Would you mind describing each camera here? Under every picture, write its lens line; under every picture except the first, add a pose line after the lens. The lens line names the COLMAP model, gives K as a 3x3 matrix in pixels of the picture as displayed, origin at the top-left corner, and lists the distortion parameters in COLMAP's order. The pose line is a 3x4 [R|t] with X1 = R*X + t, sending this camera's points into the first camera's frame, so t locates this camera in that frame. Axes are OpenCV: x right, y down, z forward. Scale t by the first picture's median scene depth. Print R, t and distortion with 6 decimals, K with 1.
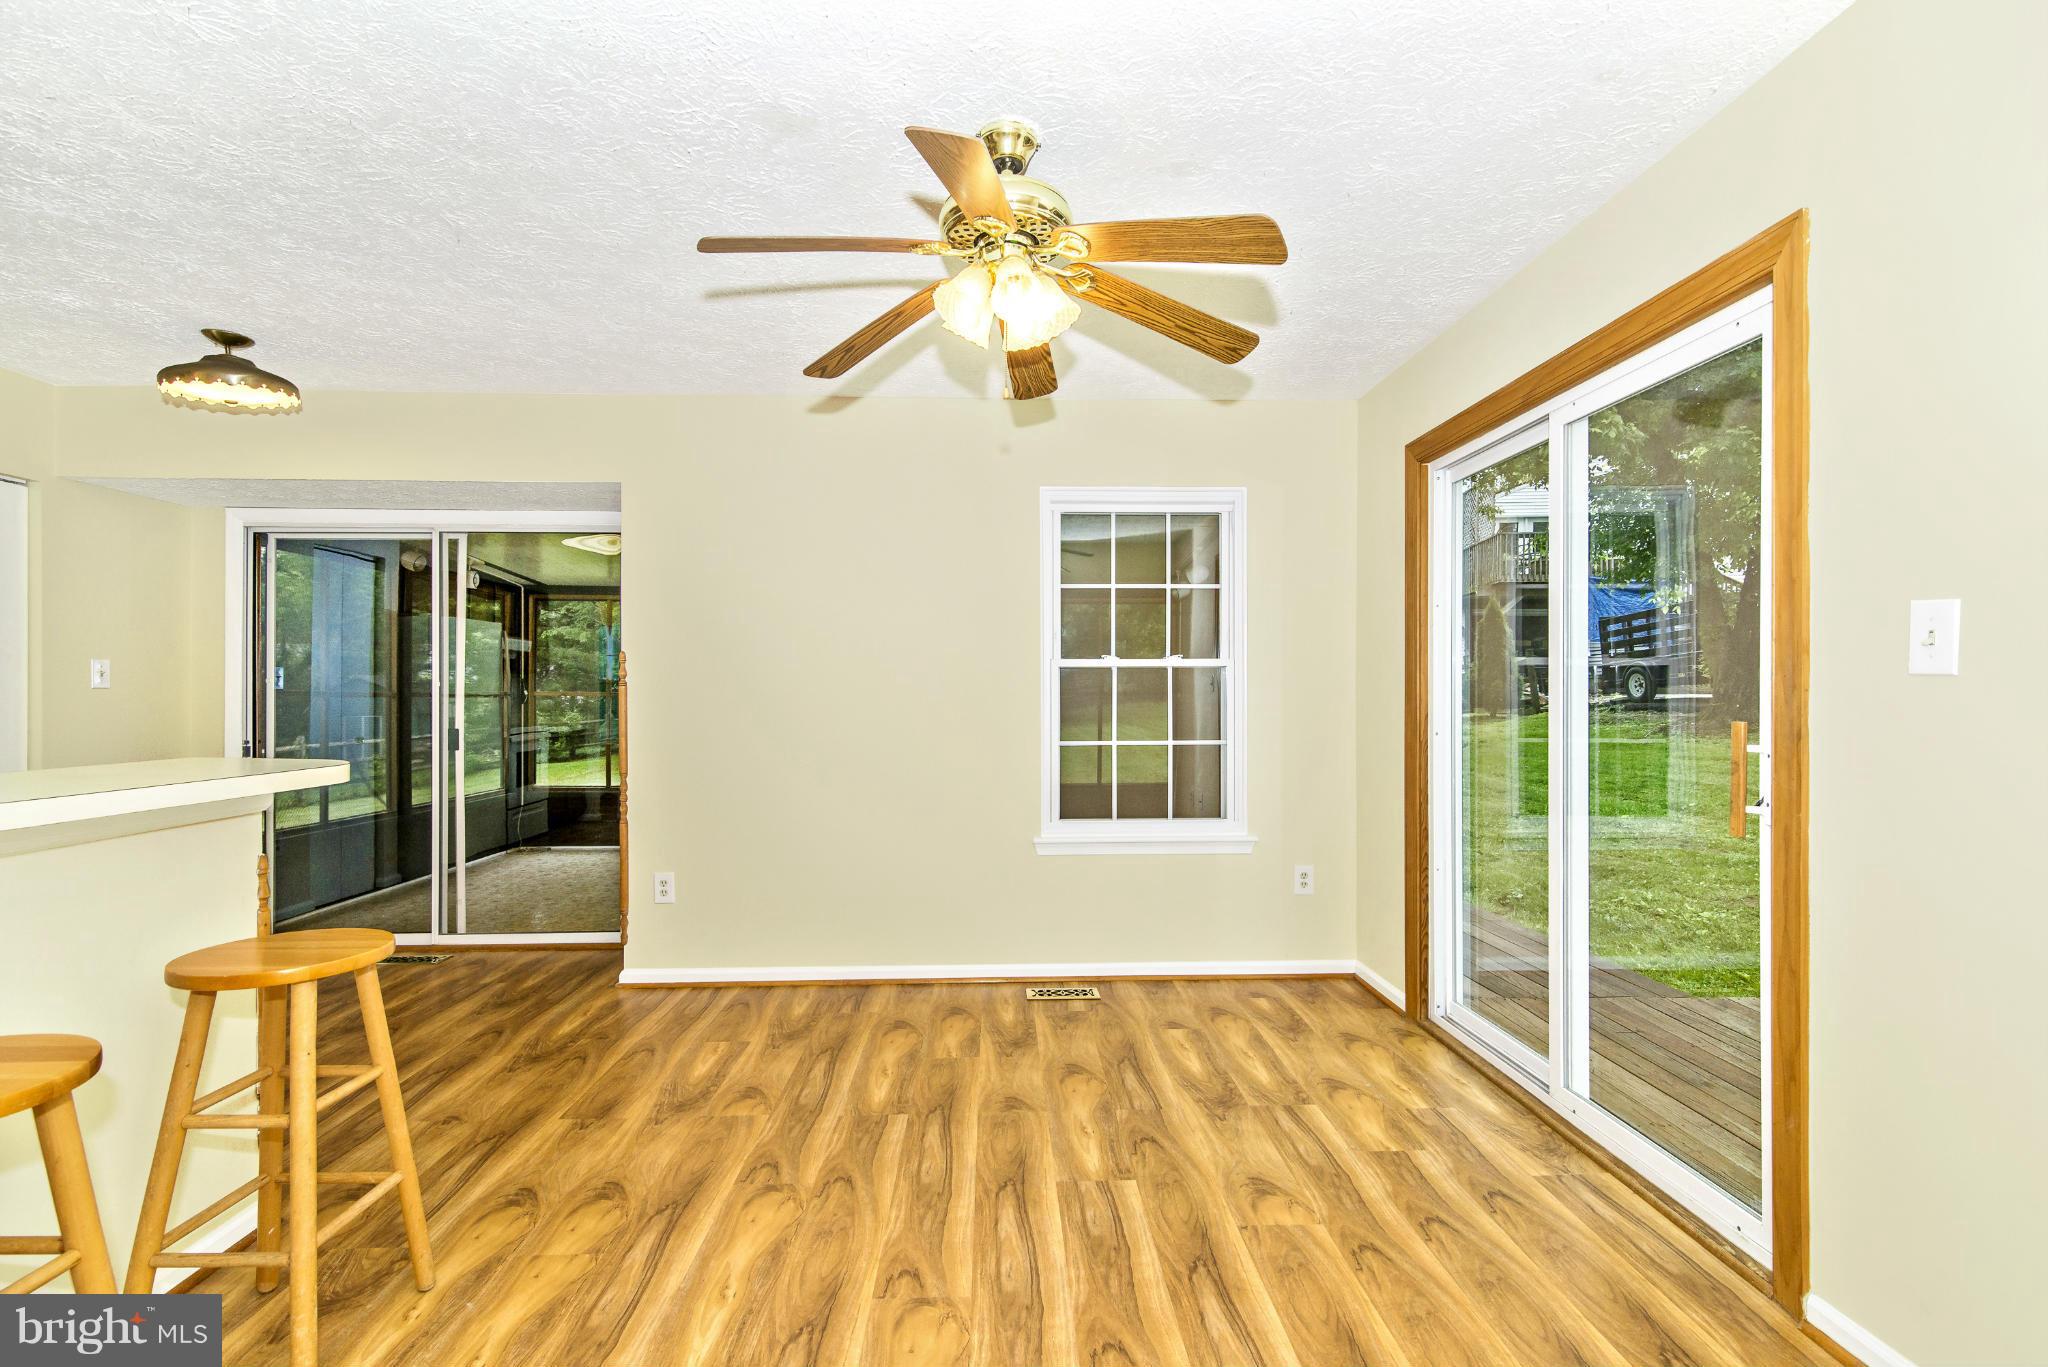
lens RADIAL K [[943.7, 0, 1025.0], [0, 943.7, 694.7], [0, 0, 1]] dist [0.001941, 0.000525]
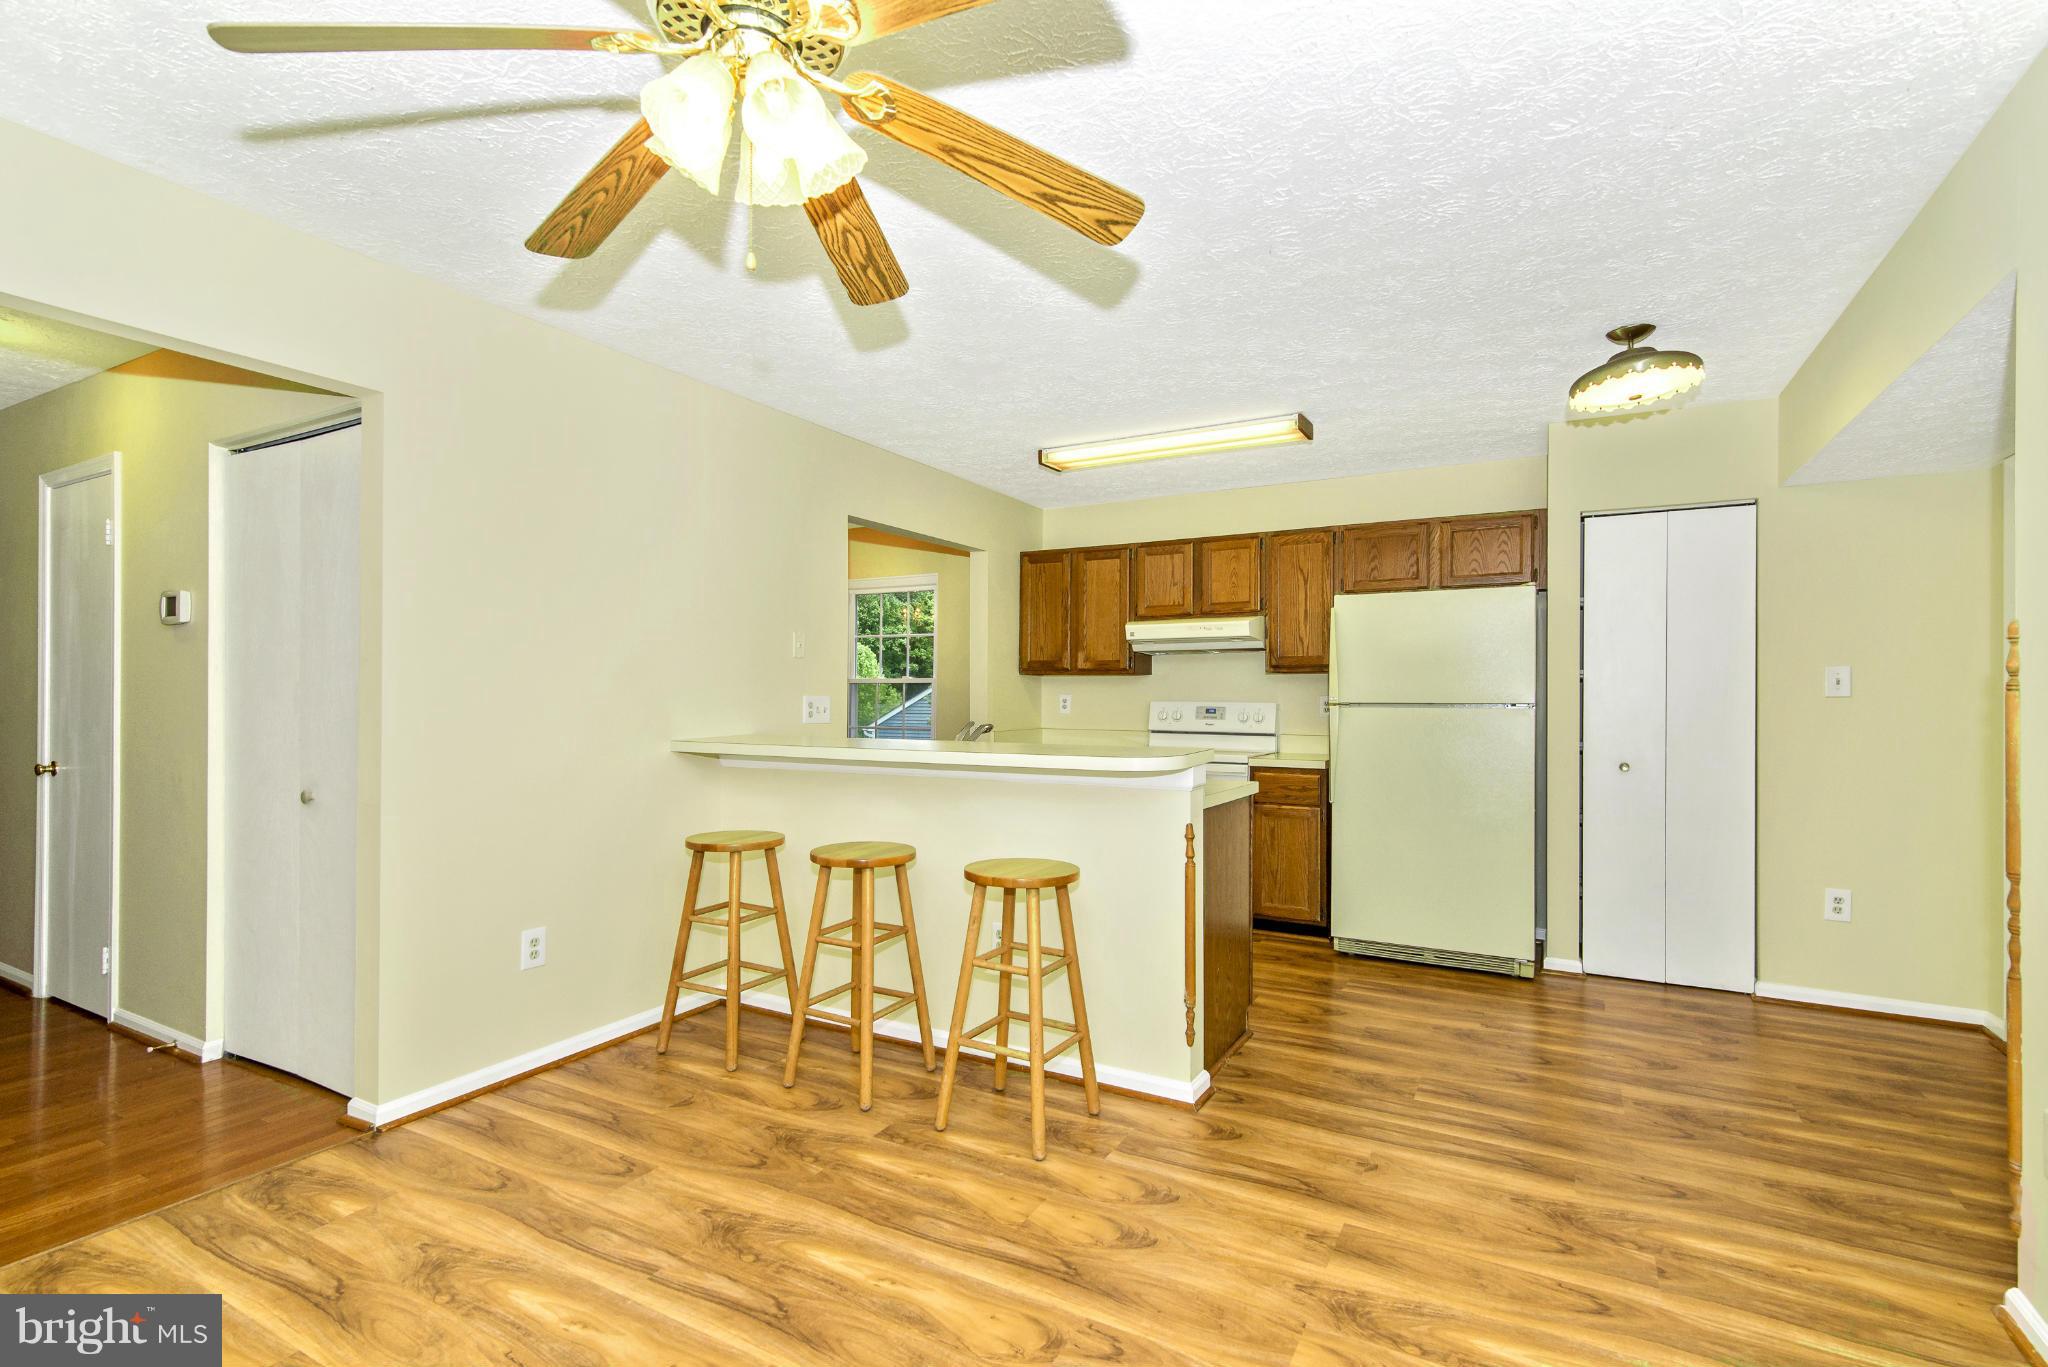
lens RADIAL K [[943.7, 0, 1034.0], [0, 943.7, 694.9], [0, 0, 1]] dist [0.001941, 0.000525]
pose [[-0.516015, 0.002179, -0.856577, 0.352678], [0.000409, 0.999997, 0.002297, -0.015379], [0.856579, 0.000835, -0.516014, 1.192040]]
